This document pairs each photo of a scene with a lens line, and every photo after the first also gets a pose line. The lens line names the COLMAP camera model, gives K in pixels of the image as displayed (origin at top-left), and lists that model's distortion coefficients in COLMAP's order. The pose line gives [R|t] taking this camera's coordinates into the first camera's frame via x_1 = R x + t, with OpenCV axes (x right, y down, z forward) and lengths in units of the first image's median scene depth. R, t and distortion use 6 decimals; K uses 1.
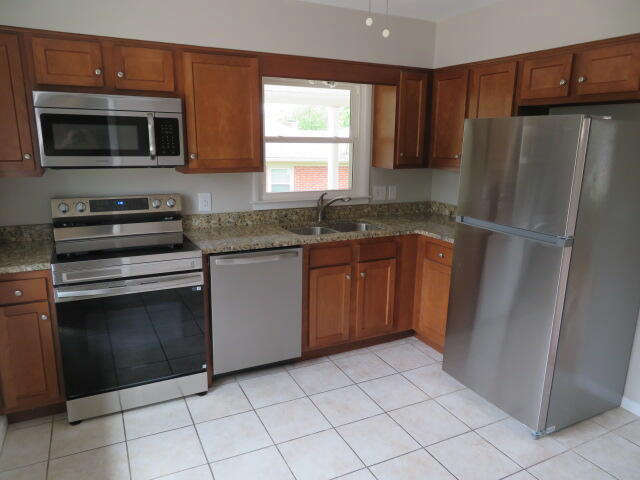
lens RADIAL K [[465.1, 0, 320.0], [0, 465.1, 240.0], [0, 0, 1]] dist [-0.001892, -0.001092]
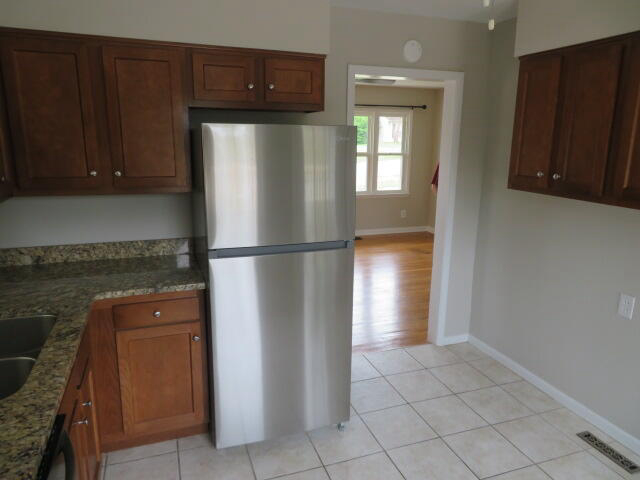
lens RADIAL K [[455.7, 0, 320.0], [0, 455.7, 240.0], [0, 0, 1]] dist [-0.004892, 0.003079]
pose [[0.114669, -0.234851, 0.965244, -0.392900], [0.206240, 0.956111, 0.208128, -0.187334], [-0.971759, 0.175206, 0.158072, 0.705559]]
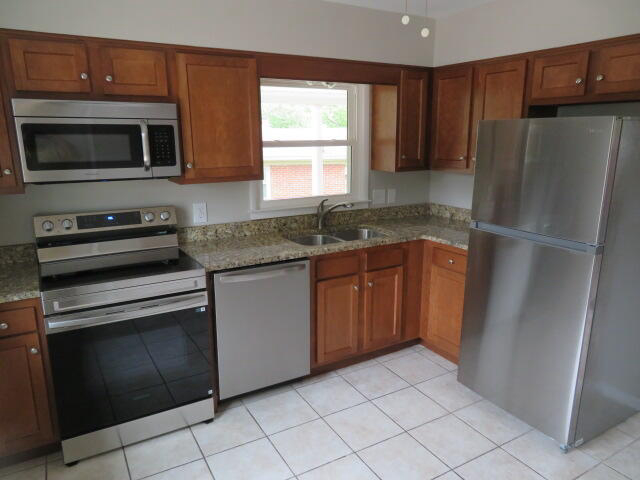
lens RADIAL K [[465.1, 0, 320.0], [0, 465.1, 240.0], [0, 0, 1]] dist [-0.001892, -0.001092]
pose [[0.997954, -0.031509, 0.055624, -0.069748], [0.031130, 0.999486, 0.007669, -0.030842], [-0.055837, -0.005922, 0.998422, 0.060260]]
